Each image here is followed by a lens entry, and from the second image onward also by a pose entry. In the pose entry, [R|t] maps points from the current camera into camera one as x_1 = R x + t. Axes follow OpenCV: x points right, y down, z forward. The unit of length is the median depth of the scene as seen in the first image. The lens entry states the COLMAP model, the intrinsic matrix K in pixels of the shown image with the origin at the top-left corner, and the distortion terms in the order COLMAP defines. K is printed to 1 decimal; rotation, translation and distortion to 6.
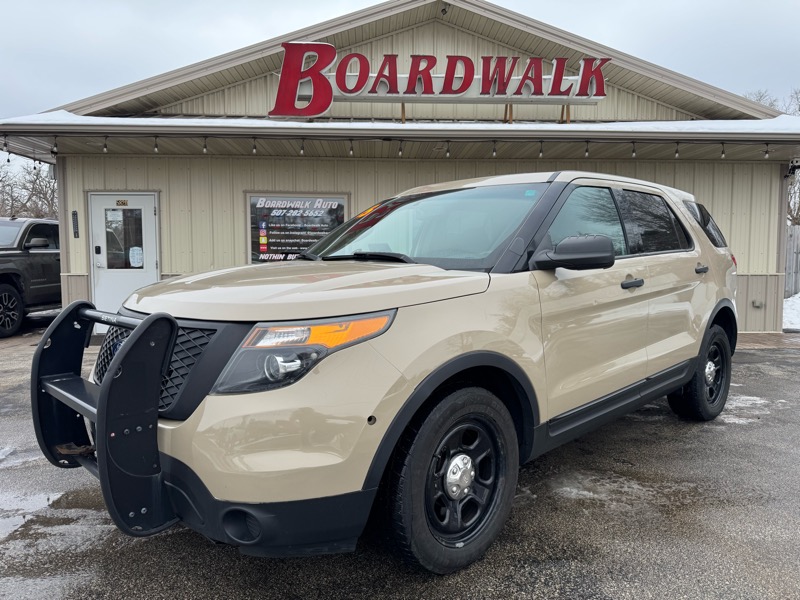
lens RADIAL K [[559.2, 0, 398.2], [0, 559.2, 301.4], [0, 0, 1]] dist [0.015387, -0.026361]
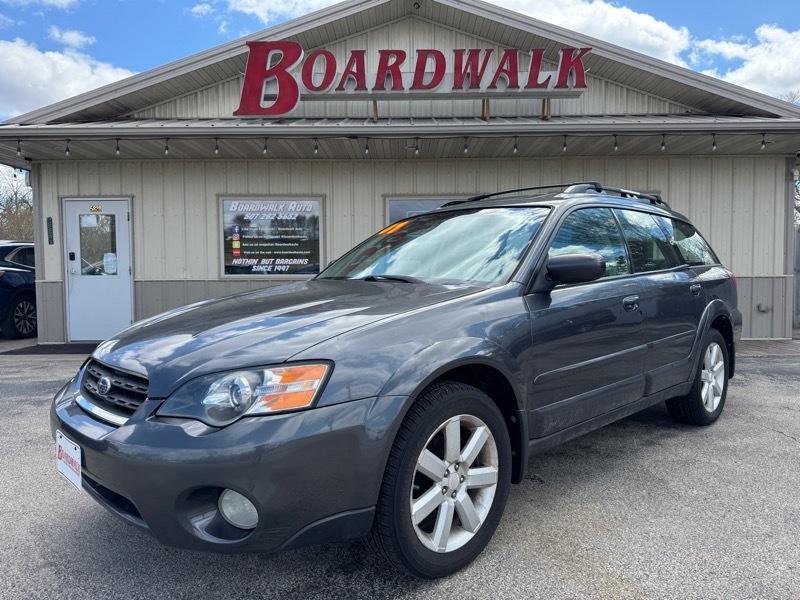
lens RADIAL K [[559.2, 0, 401.1], [0, 559.2, 301.6], [0, 0, 1]] dist [0.015387, -0.026361]
pose [[0.998523, -0.004869, -0.054113, 0.107821], [0.003767, 0.999784, -0.020445, 0.011989], [0.054201, 0.020211, 0.998325, 0.047766]]
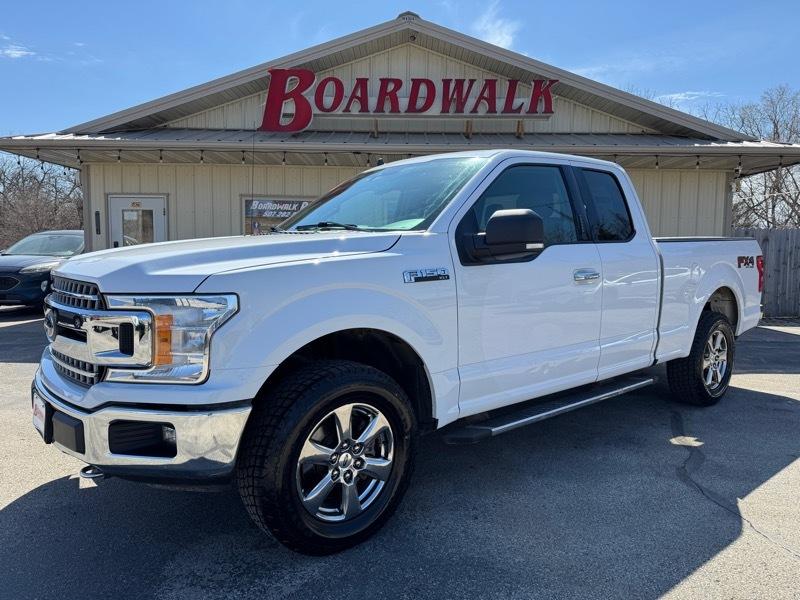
lens RADIAL K [[559.2, 0, 401.6], [0, 559.2, 303.3], [0, 0, 1]] dist [0.015387, -0.026361]
pose [[0.998432, 0.016465, -0.053511, 0.132534], [-0.015541, 0.999724, 0.017644, -0.000020], [0.053786, -0.016785, 0.998411, -0.146722]]
